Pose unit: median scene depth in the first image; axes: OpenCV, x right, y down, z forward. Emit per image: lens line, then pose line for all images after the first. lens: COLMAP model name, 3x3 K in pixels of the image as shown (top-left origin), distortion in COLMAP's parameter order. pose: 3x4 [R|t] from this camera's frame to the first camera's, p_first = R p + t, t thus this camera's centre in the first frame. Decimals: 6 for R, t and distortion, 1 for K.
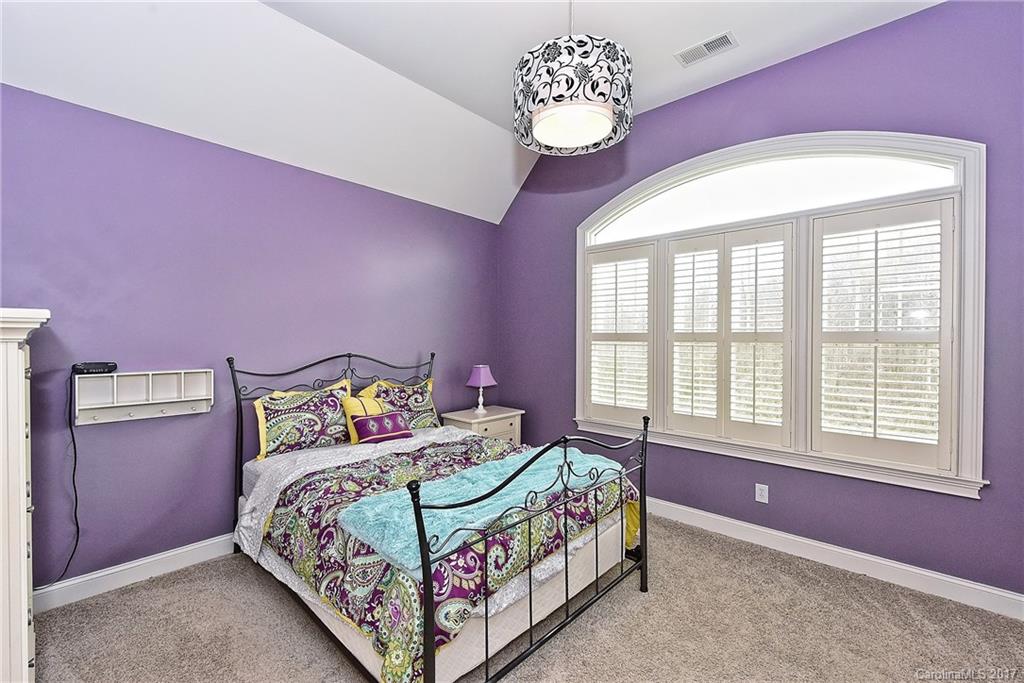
lens RADIAL K [[428.2, 0, 512.0], [0, 428.2, 341.5], [0, 0, 1]] dist [0.001420, -0.000483]
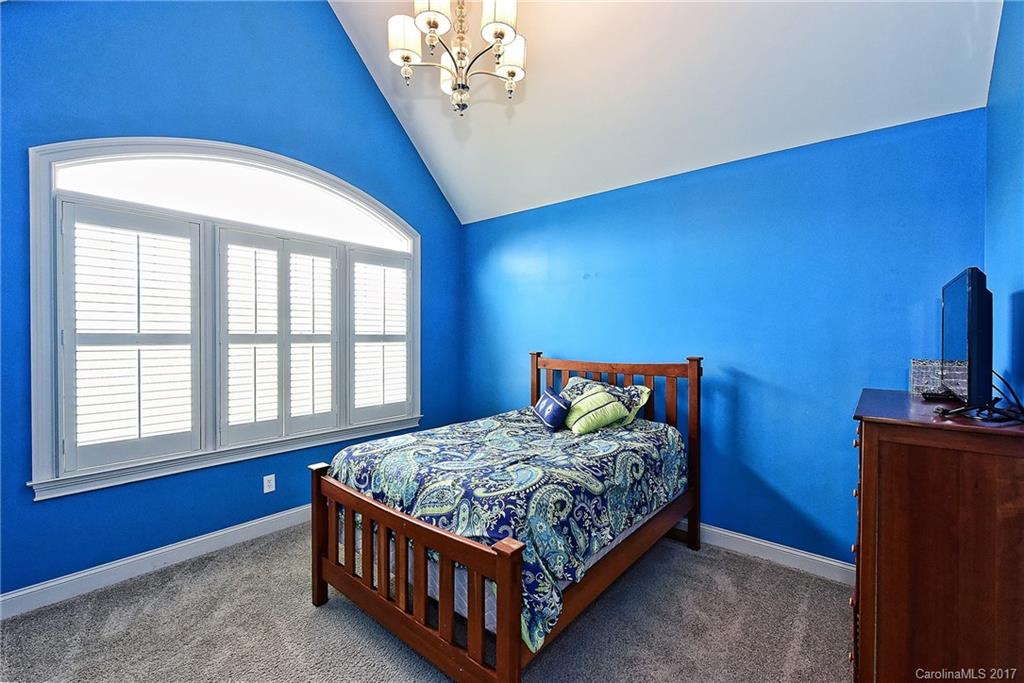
lens RADIAL K [[428.2, 0, 512.0], [0, 428.2, 341.5], [0, 0, 1]] dist [0.001420, -0.000483]
pose [[-0.047641, -0.011086, 0.998803, -0.539690], [0.015497, 0.999810, 0.011836, -0.004852], [-0.998744, 0.016042, -0.047460, 0.464923]]
